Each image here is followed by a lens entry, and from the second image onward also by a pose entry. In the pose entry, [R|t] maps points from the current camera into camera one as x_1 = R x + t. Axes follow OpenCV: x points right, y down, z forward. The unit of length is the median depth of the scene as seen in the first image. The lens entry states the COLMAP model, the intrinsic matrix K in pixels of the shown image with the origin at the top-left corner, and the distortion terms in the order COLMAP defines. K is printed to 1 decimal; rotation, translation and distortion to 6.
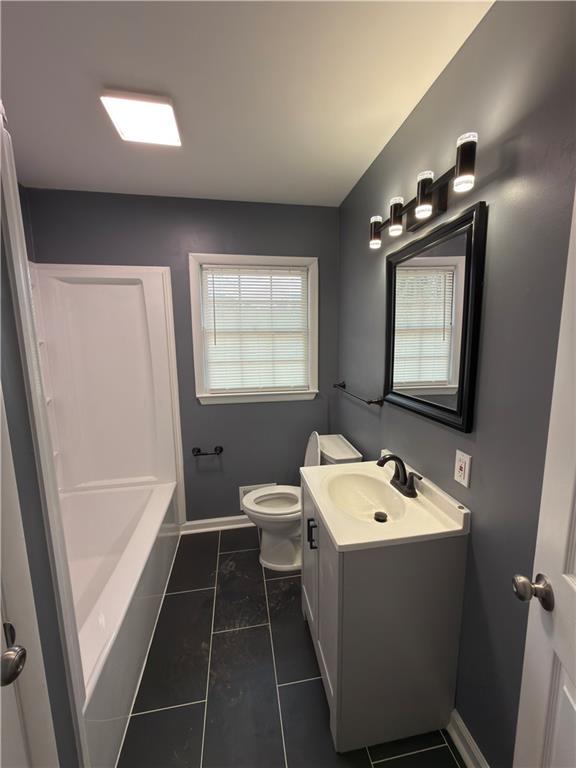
lens RADIAL K [[305.4, 0, 286.3], [0, 305.4, 381.7], [0, 0, 1]] dist [0.001087, 0.000007]
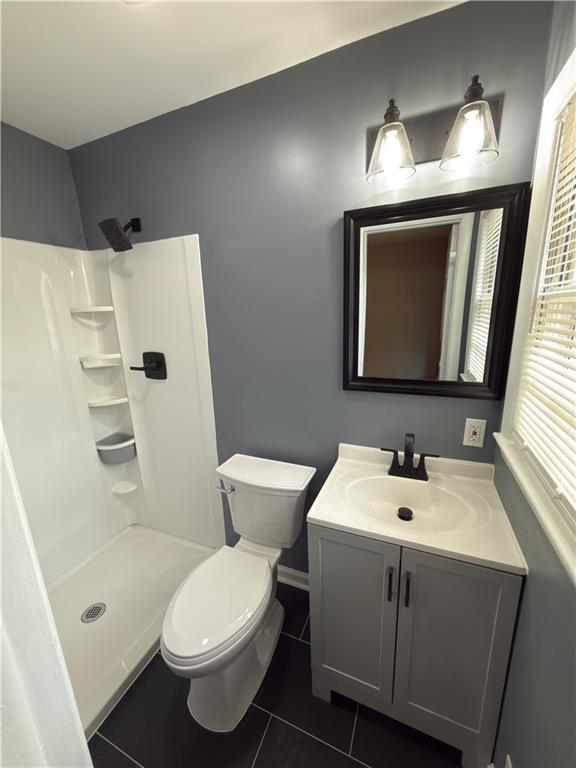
lens RADIAL K [[305.4, 0, 286.3], [0, 305.4, 381.7], [0, 0, 1]] dist [0.001087, 0.000007]
pose [[0.548342, -0.183680, 0.815833, -0.504631], [0.116840, 0.982838, 0.142749, -0.106162], [-0.828052, 0.017047, 0.560393, 0.668585]]
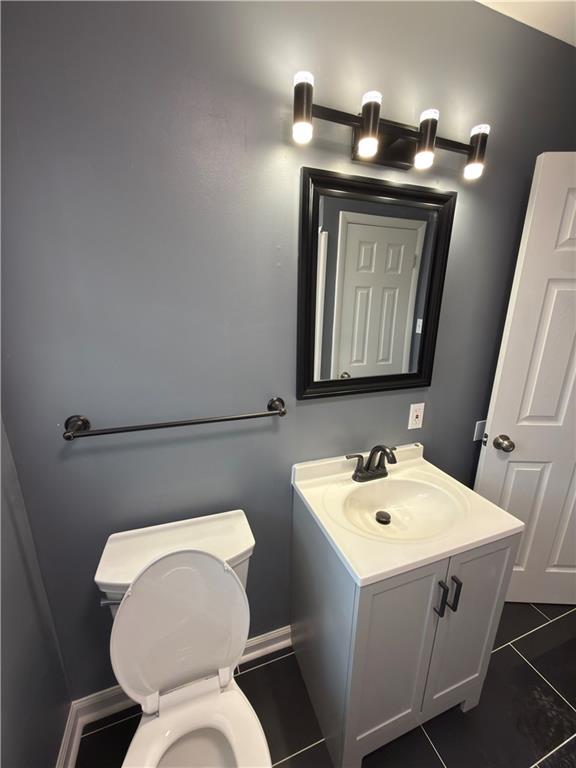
lens RADIAL K [[305.4, 0, 286.3], [0, 305.4, 381.7], [0, 0, 1]] dist [0.001087, 0.000007]
pose [[-0.180283, -0.233998, 0.955376, -0.346677], [0.130563, 0.957003, 0.259034, -0.172978], [-0.974911, 0.171436, -0.141980, 1.189184]]
